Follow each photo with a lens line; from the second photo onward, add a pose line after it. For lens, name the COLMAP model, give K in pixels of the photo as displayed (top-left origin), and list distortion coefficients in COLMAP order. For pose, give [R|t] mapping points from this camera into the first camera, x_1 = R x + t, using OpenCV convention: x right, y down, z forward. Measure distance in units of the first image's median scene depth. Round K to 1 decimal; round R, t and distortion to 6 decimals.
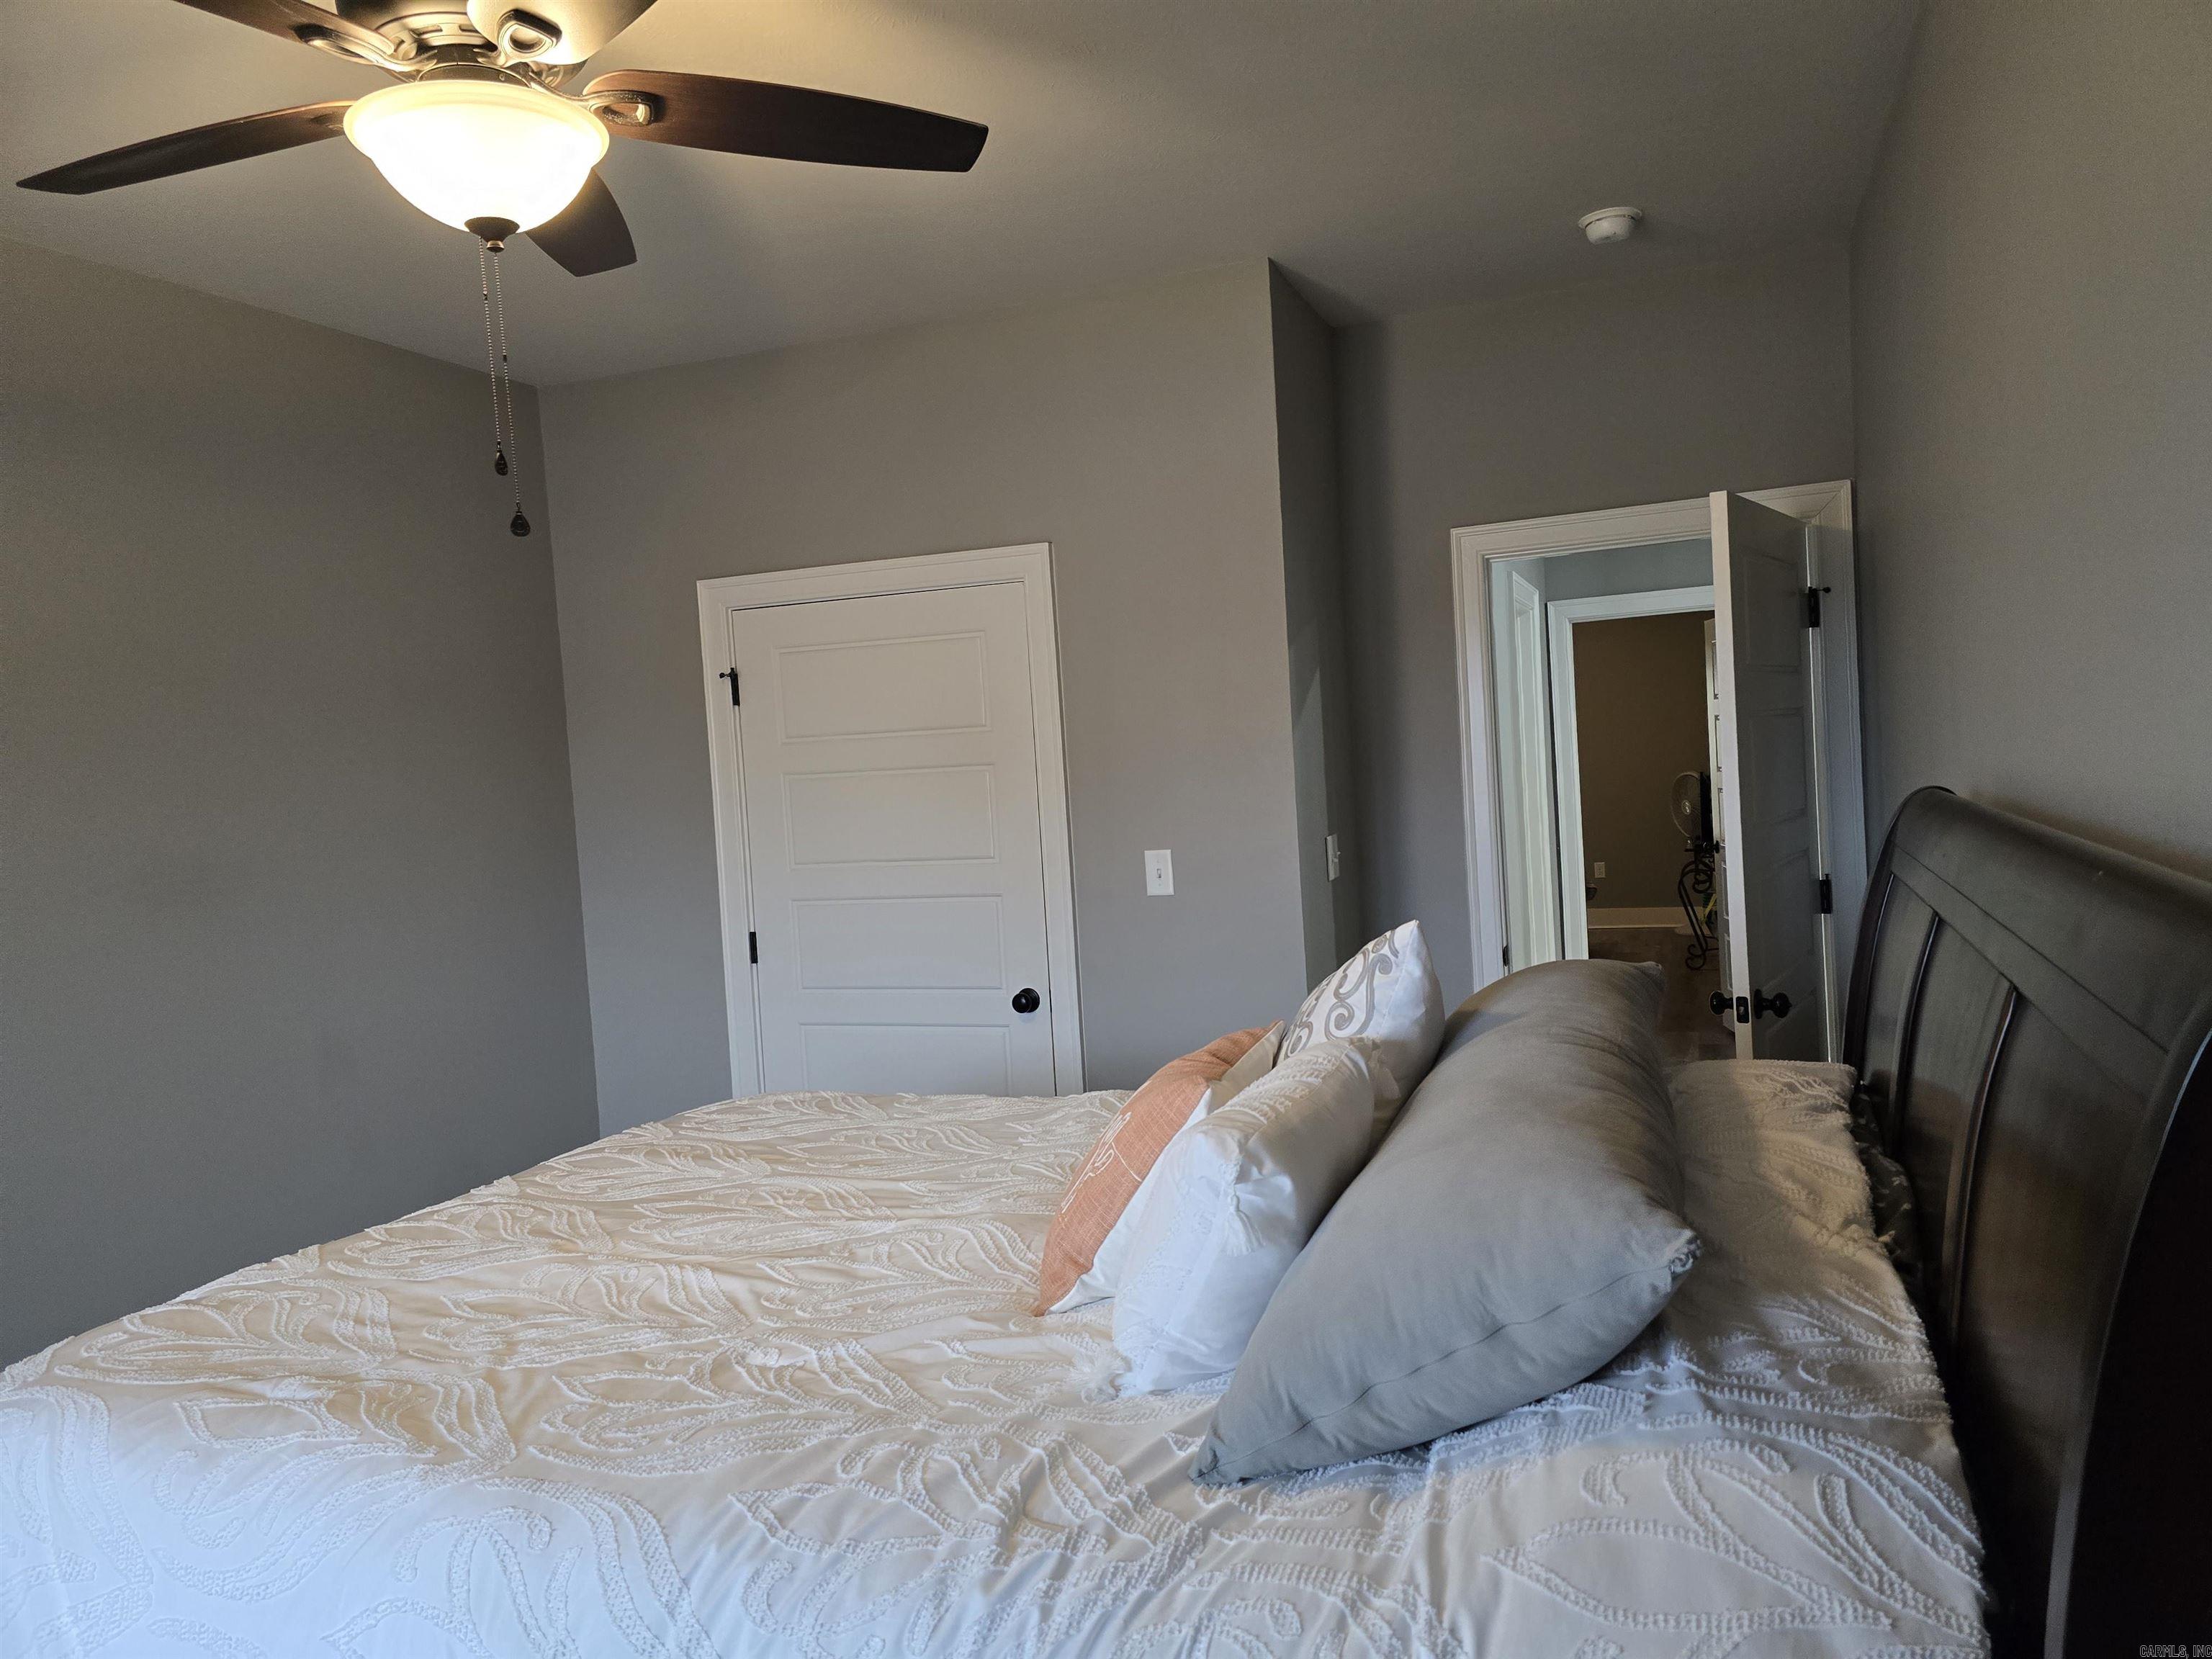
lens RADIAL K [[1479.1, 0, 1123.5], [0, 1479.1, 852.8], [0, 0, 1]] dist [0.085007, -0.096982]
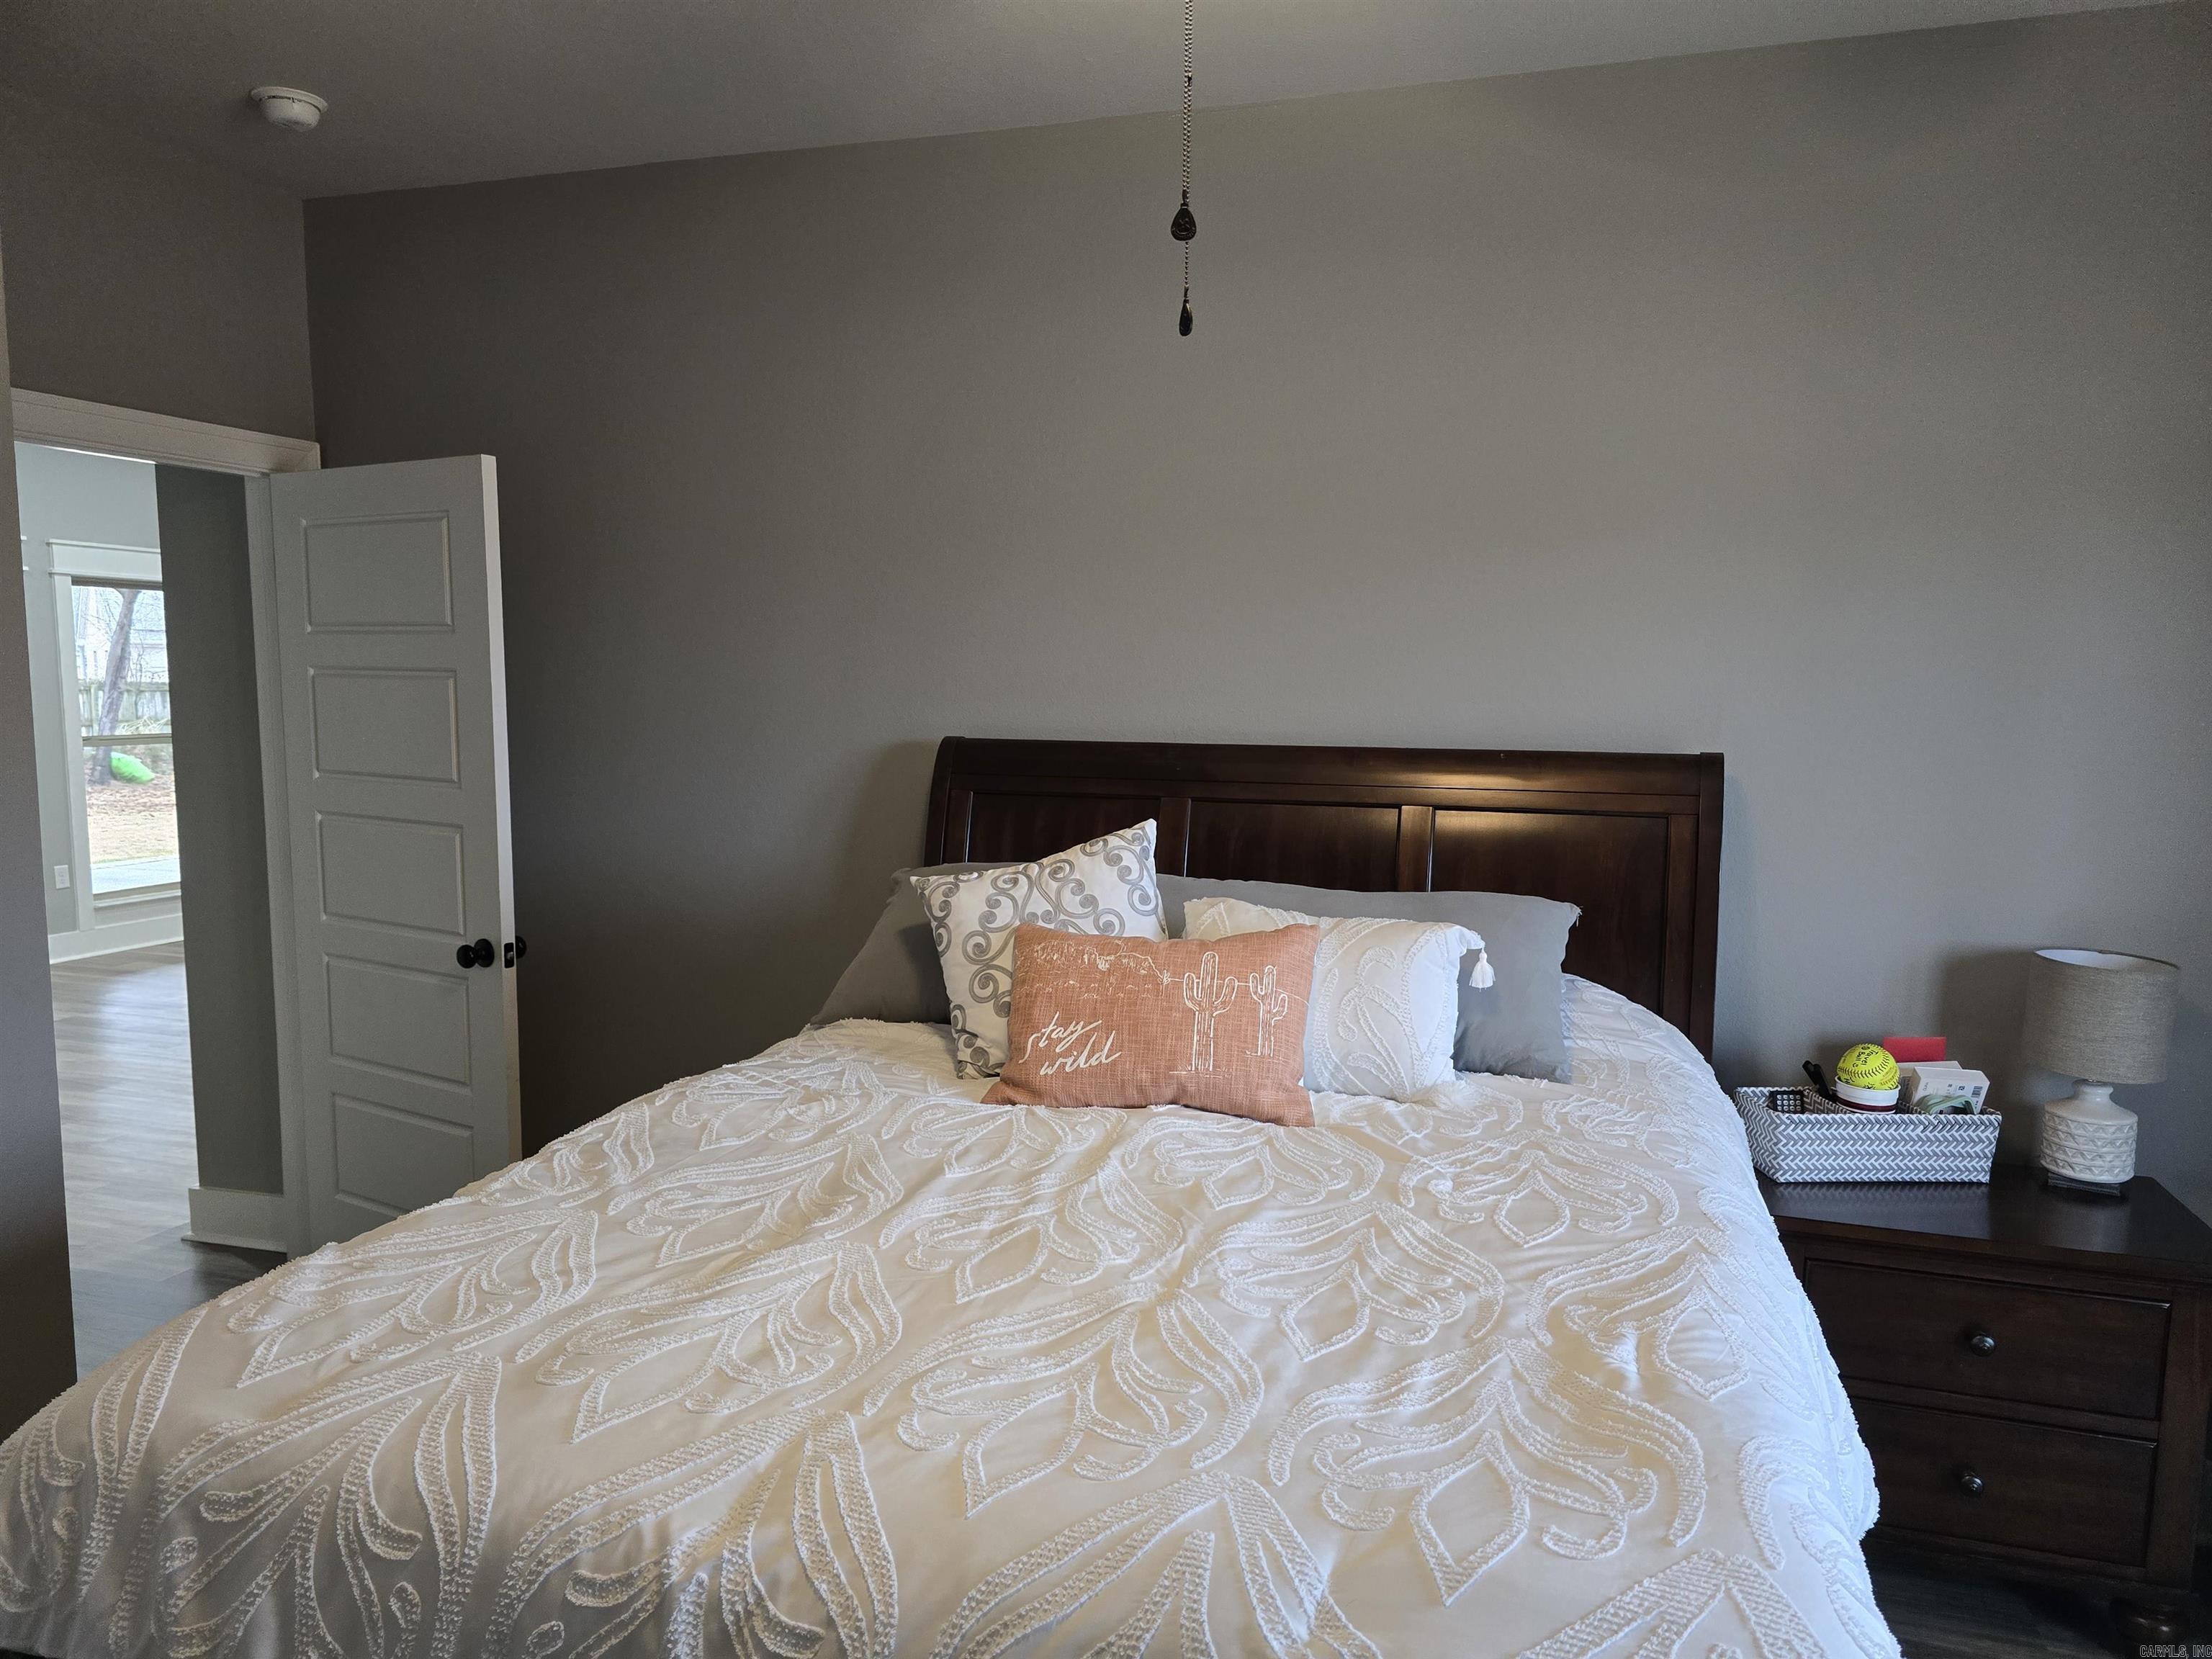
lens RADIAL K [[1479.1, 0, 1123.5], [0, 1479.1, 852.8], [0, 0, 1]] dist [0.085007, -0.096982]
pose [[-0.077143, -0.049295, 0.995801, -1.136696], [0.055398, 0.997022, 0.053647, 0.000337], [-0.995480, 0.059304, -0.074183, 1.097075]]
